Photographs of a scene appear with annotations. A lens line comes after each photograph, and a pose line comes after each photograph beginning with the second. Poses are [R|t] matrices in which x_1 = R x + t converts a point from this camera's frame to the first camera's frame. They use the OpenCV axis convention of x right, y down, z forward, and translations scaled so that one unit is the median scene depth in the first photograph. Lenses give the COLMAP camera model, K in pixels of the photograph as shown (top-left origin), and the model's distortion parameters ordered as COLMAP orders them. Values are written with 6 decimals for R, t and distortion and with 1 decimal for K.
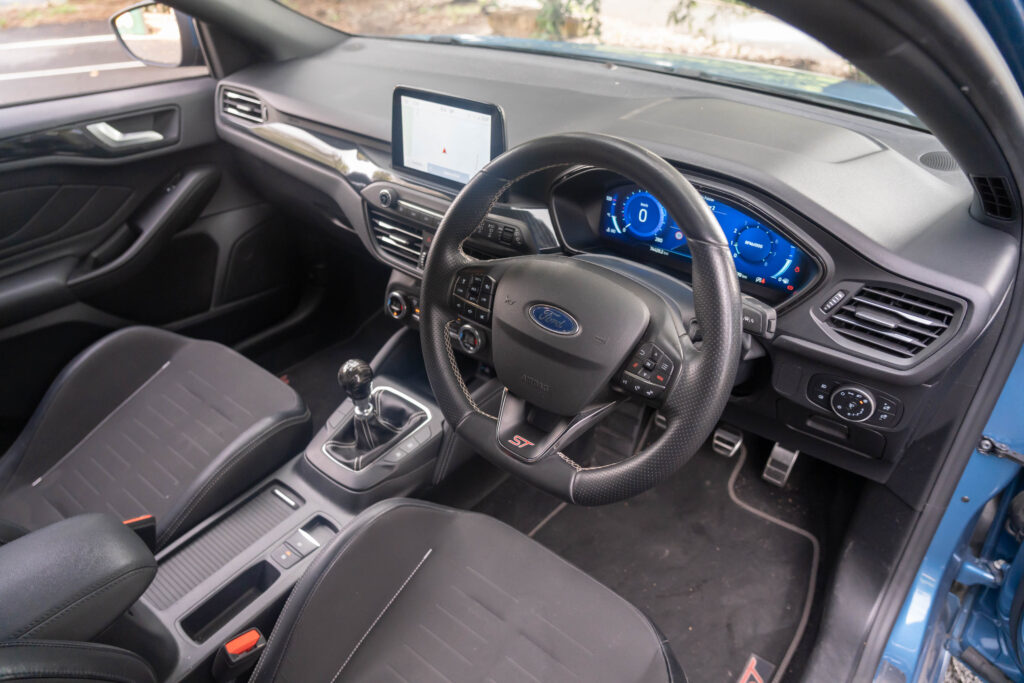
lens RADIAL K [[695.4, 0, 512.0], [0, 695.4, 341.5], [0, 0, 1]] dist [-0.002866, -0.000268]
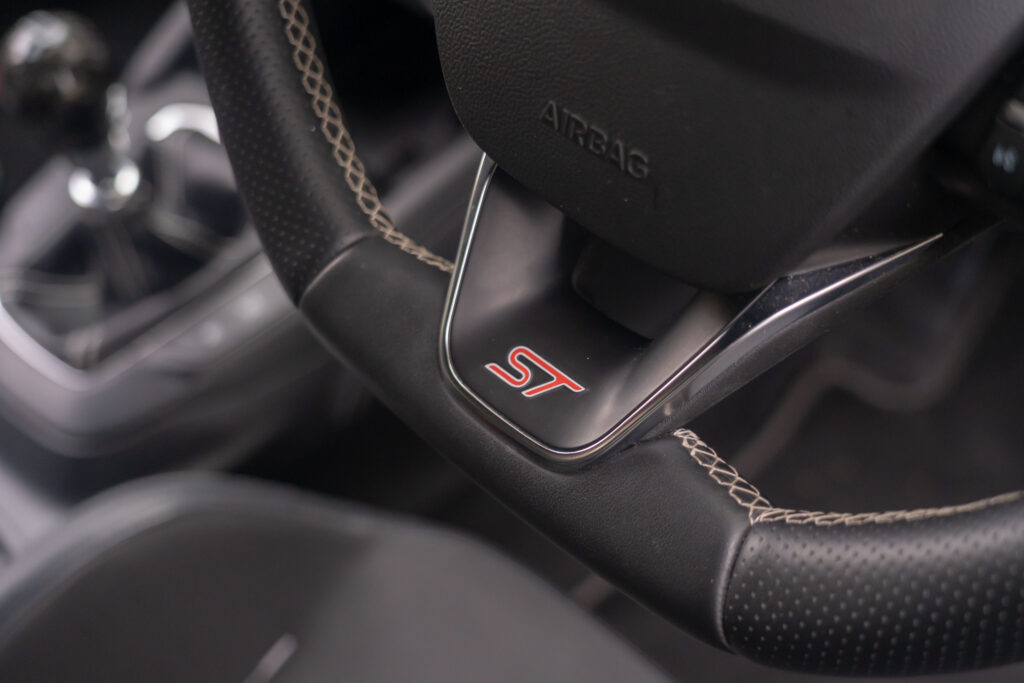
lens RADIAL K [[1471.5, 0, 512.0], [0, 1471.5, 341.5], [0, 0, 1]] dist [0.006602, -0.002644]
pose [[0.993014, 0.055361, -0.104208, 0.058968], [-0.030424, 0.973375, 0.227190, 0.013673], [0.114011, -0.222432, 0.968259, 0.492221]]
